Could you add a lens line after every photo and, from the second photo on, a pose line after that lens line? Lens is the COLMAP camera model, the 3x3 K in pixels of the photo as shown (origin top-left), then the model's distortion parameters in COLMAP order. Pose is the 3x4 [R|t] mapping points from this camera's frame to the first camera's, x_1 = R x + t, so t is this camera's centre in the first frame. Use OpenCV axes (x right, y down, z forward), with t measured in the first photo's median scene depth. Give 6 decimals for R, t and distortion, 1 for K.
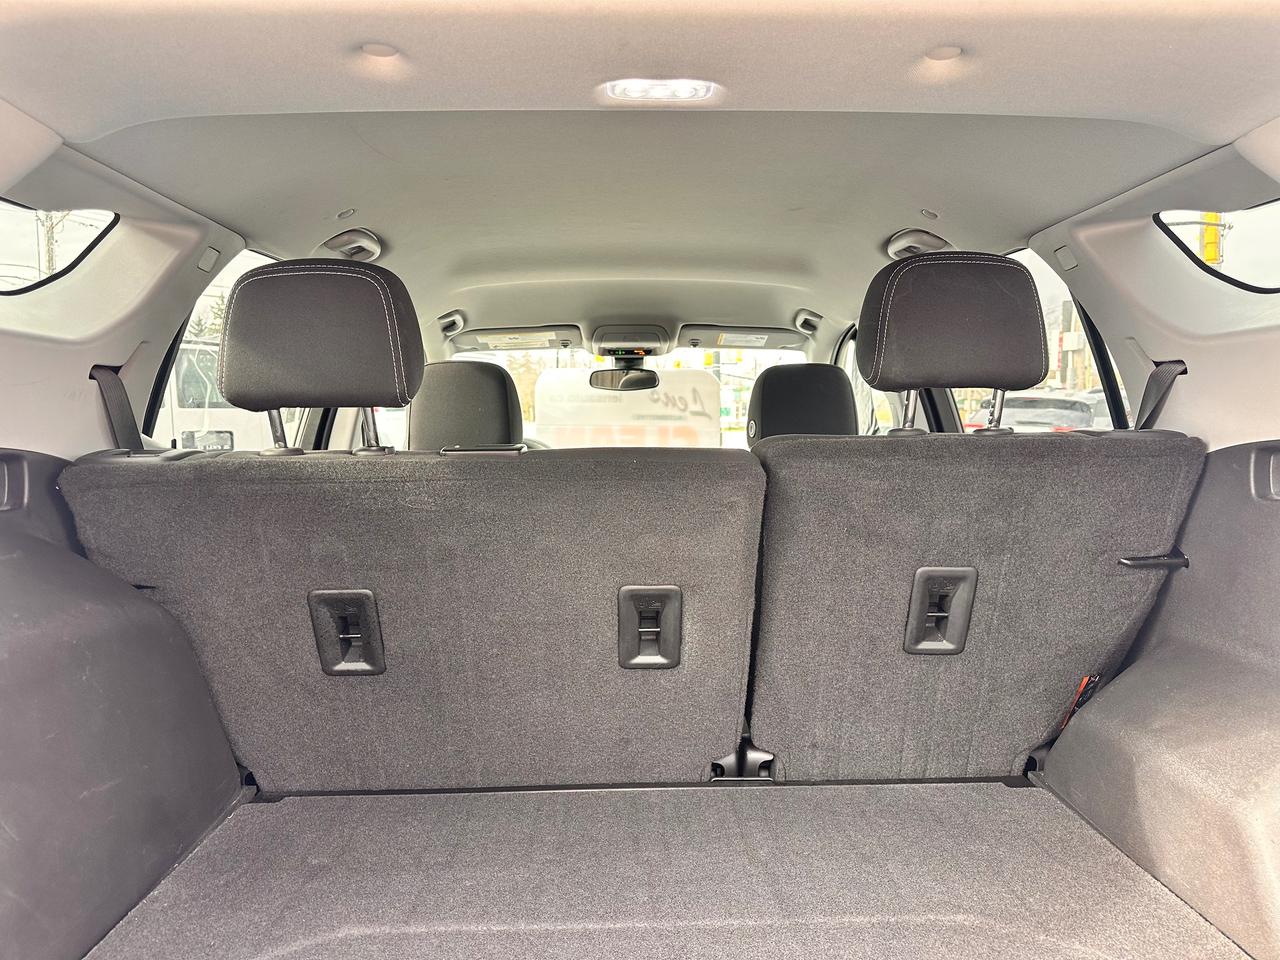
lens RADIAL K [[905.6, 0, 631.8], [0, 905.6, 486.1], [0, 0, 1]] dist [0.031385, -0.043402]
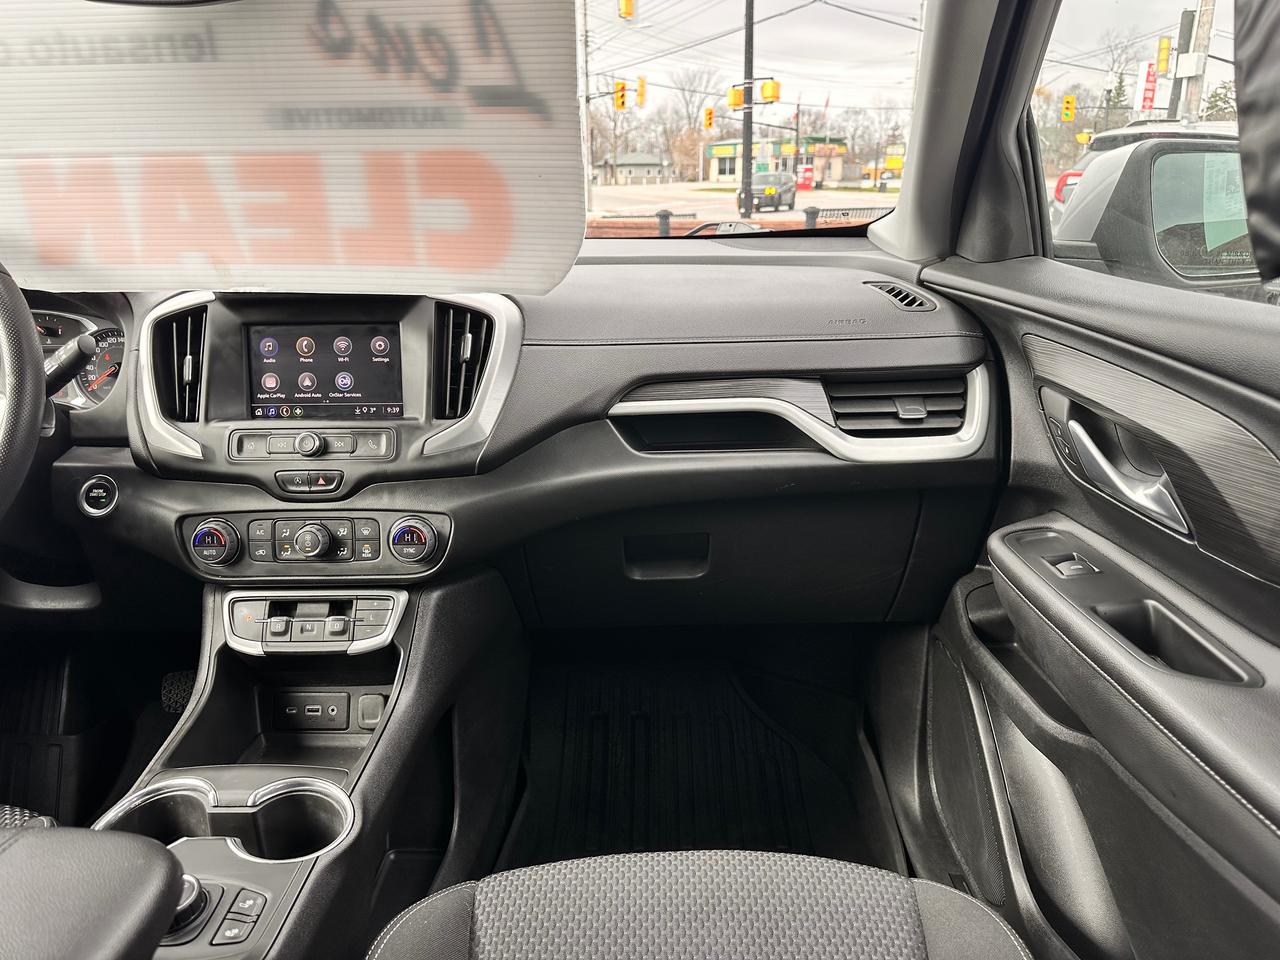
lens RADIAL K [[905.6, 0, 646.2], [0, 905.6, 471.7], [0, 0, 1]] dist [0.031385, -0.043402]
pose [[0.999596, -0.010267, -0.026497, 0.237562], [0.016200, 0.971978, 0.234511, -0.068166], [0.023347, -0.234846, 0.971752, 1.389631]]
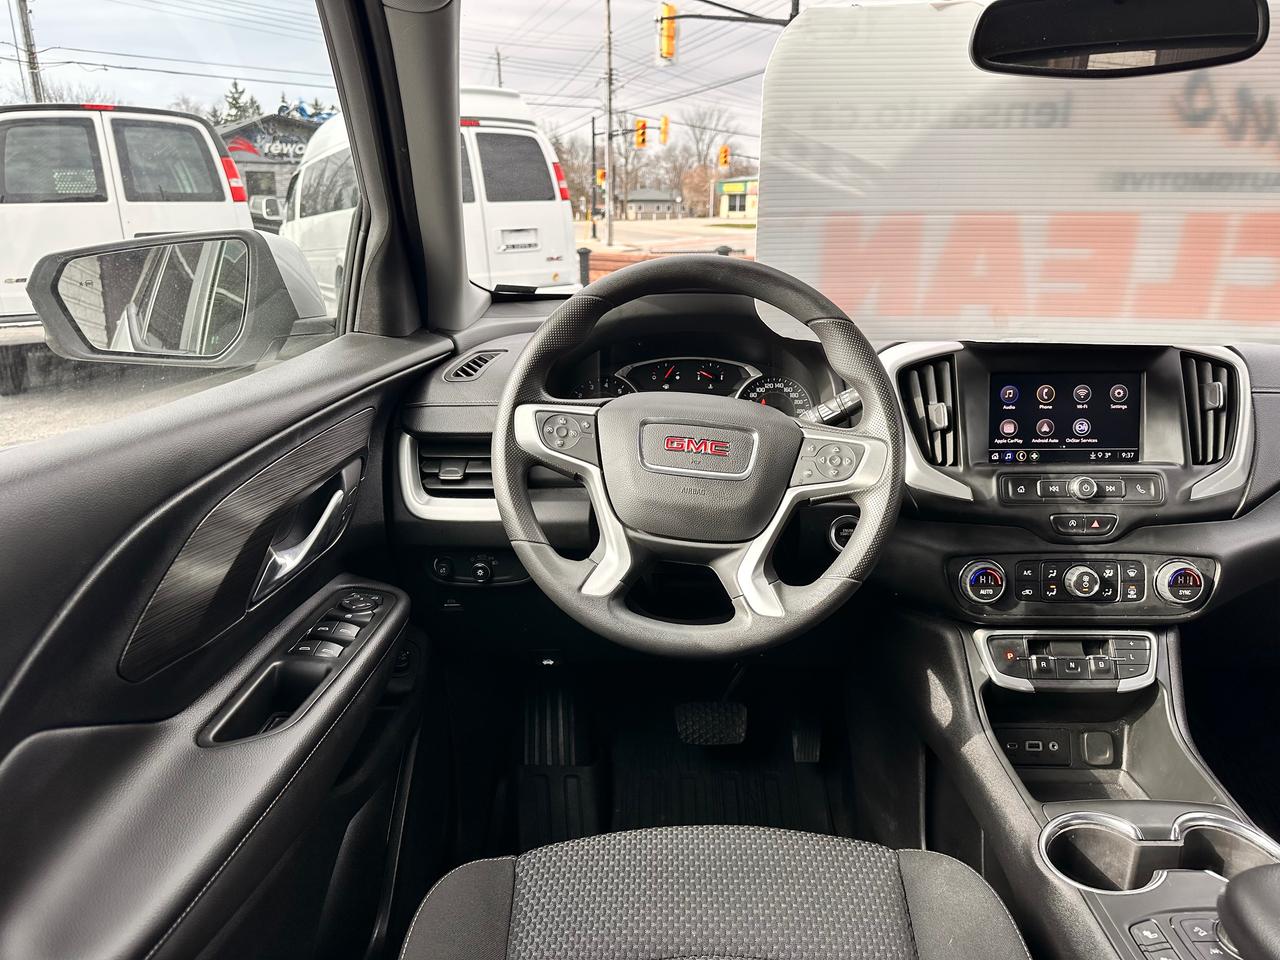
lens RADIAL K [[905.6, 0, 641.1], [0, 905.6, 476.4], [0, 0, 1]] dist [0.031385, -0.043402]
pose [[0.999472, -0.001300, -0.032451, -0.267202], [0.007919, 0.978791, 0.204706, -0.086599], [0.031497, -0.204855, 0.978285, 1.353302]]
